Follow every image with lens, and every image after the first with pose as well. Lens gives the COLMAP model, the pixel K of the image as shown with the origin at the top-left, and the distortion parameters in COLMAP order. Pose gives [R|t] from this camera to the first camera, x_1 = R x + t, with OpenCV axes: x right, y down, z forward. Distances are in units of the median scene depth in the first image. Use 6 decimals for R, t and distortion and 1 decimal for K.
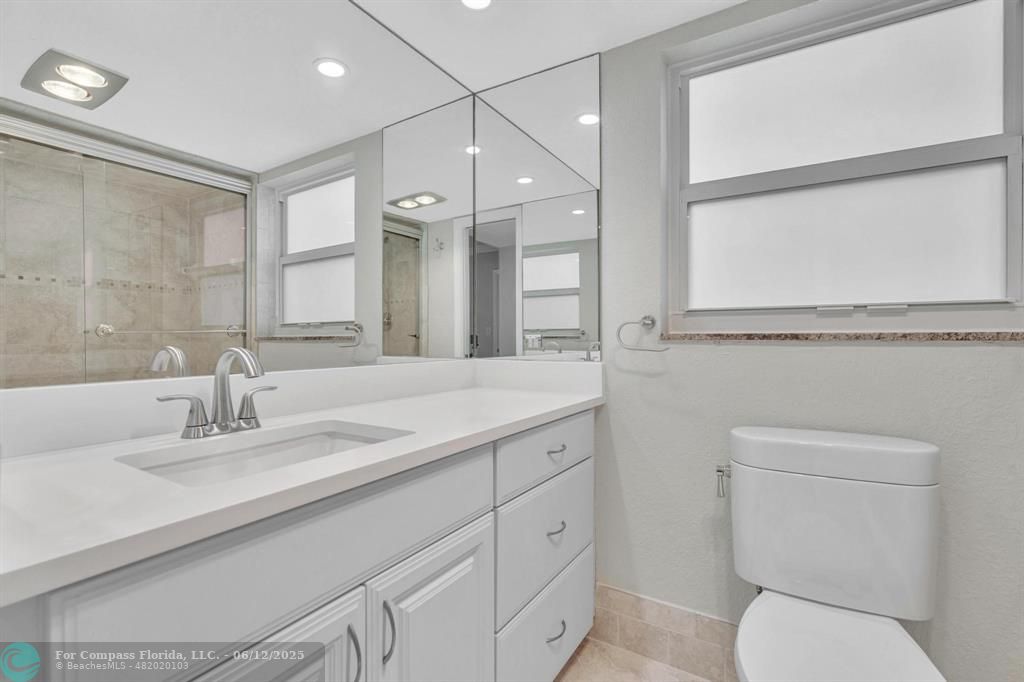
lens RADIAL K [[460.4, 0, 507.4], [0, 460.4, 339.8], [0, 0, 1]] dist [-0.010462, 0.003194]
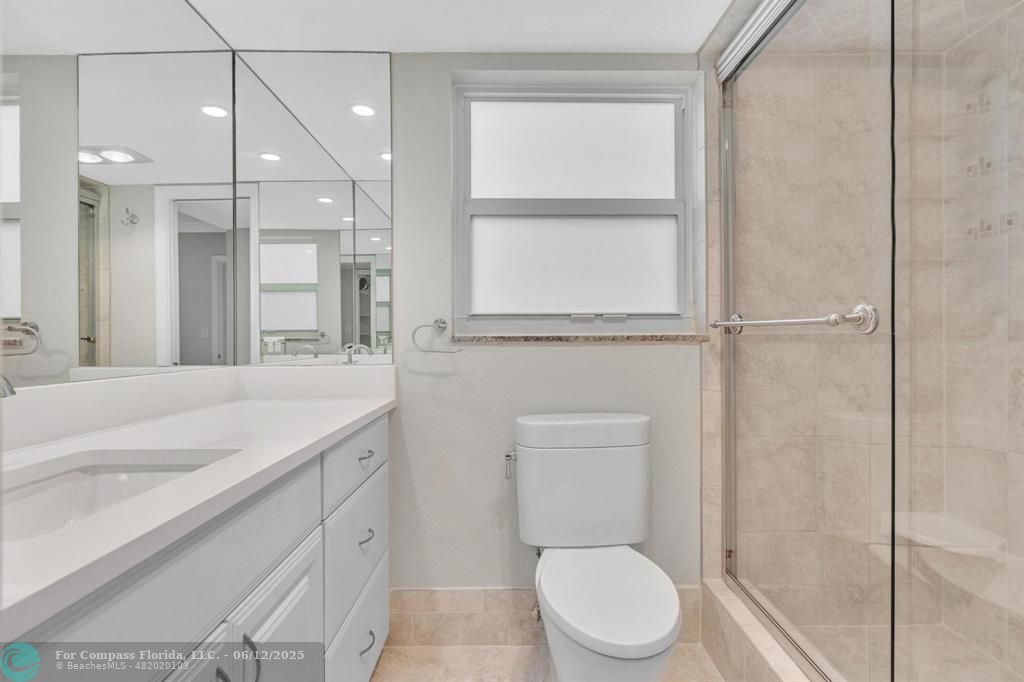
lens RADIAL K [[502.8, 0, 511.2], [0, 502.8, 341.9], [0, 0, 1]] dist [-0.004742, -0.001770]
pose [[0.842757, -0.007091, 0.538247, -0.120511], [0.007239, 0.999972, 0.001840, -0.000796], [-0.538245, 0.002346, 0.842785, -0.037291]]
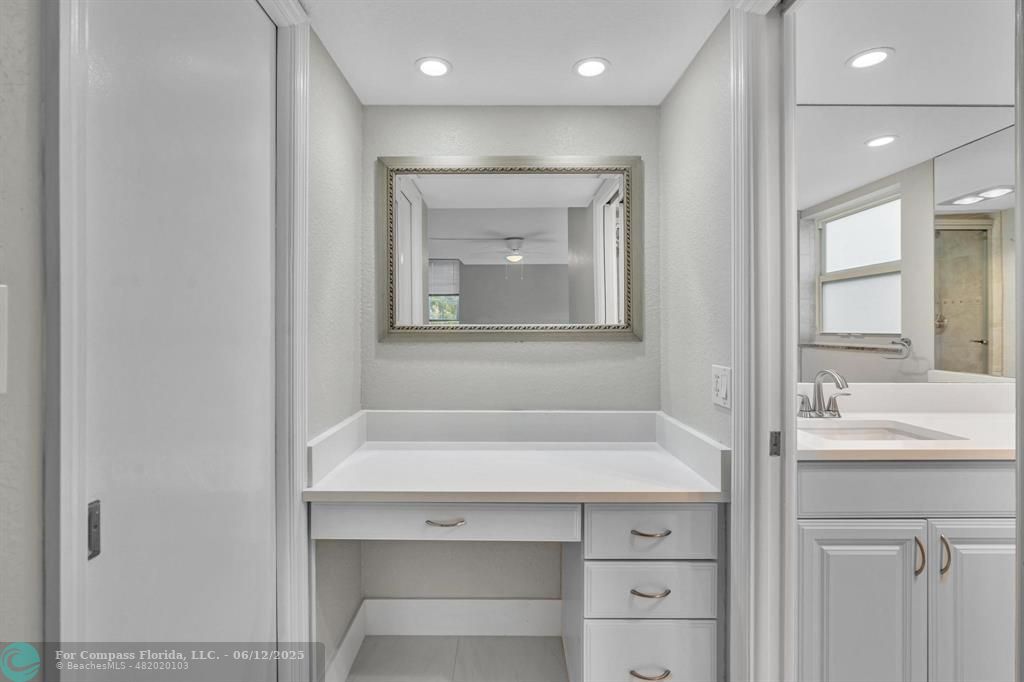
lens RADIAL K [[460.4, 0, 509.1], [0, 460.4, 327.2], [0, 0, 1]] dist [-0.010462, 0.003194]
pose [[0.534834, -0.001646, -0.844956, 0.097603], [-0.003095, 0.999988, -0.003907, -0.055812], [0.844952, 0.004704, 0.534822, -0.404629]]
